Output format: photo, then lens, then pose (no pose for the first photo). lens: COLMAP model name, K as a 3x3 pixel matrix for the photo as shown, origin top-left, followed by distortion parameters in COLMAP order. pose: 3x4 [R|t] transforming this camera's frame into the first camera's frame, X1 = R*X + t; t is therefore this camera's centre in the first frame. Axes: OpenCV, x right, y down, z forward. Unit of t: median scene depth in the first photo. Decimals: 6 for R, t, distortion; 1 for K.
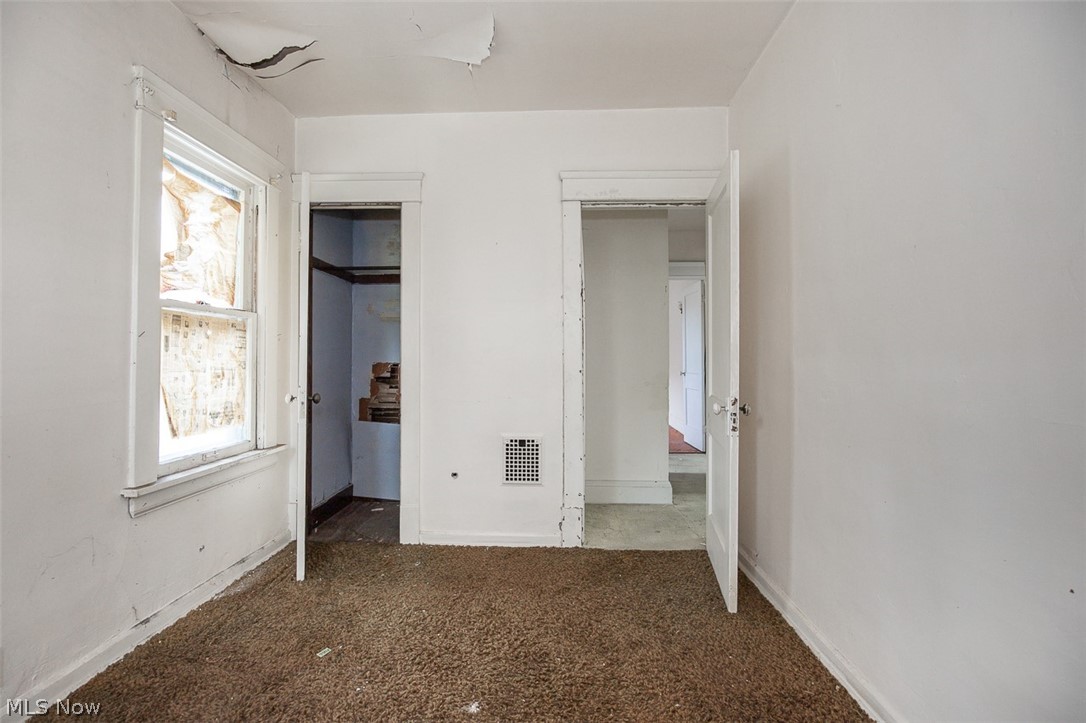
lens RADIAL K [[498.9, 0, 542.6], [0, 498.9, 358.7], [0, 0, 1]] dist [-0.015165, 0.006007]
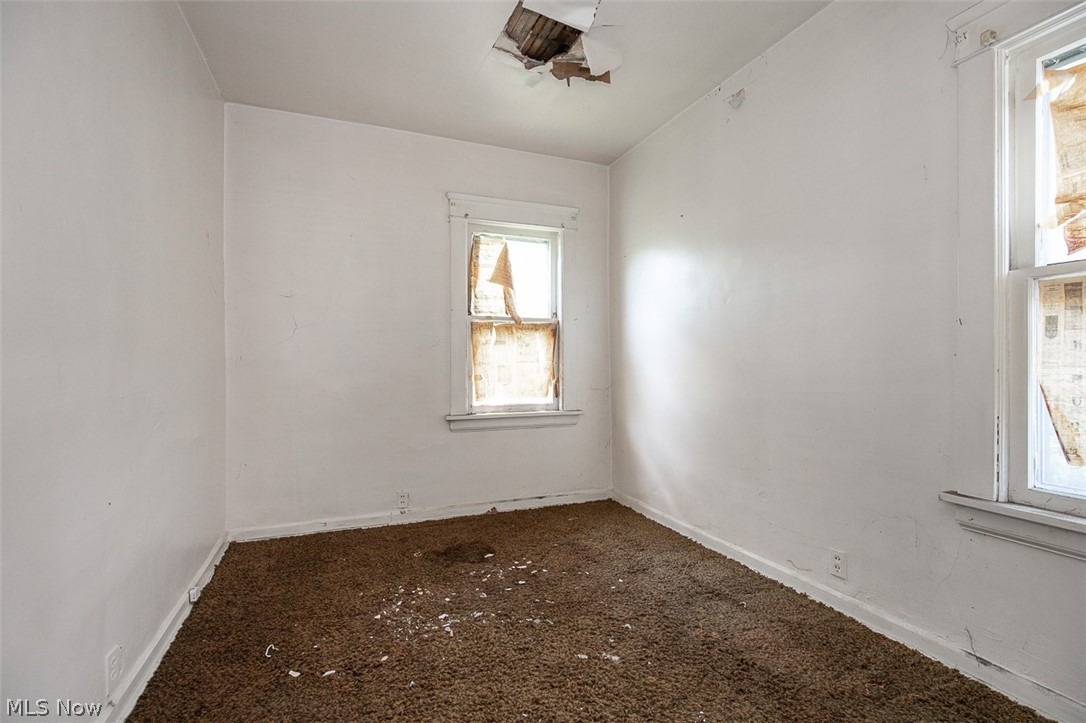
lens RADIAL K [[498.9, 0, 543.1], [0, 498.9, 362.3], [0, 0, 1]] dist [-0.015165, 0.006007]
pose [[-0.915984, 0.007191, -0.401150, 0.200121], [0.008334, 0.999965, -0.001104, 0.015009], [0.401128, -0.004355, -0.916012, 1.359568]]
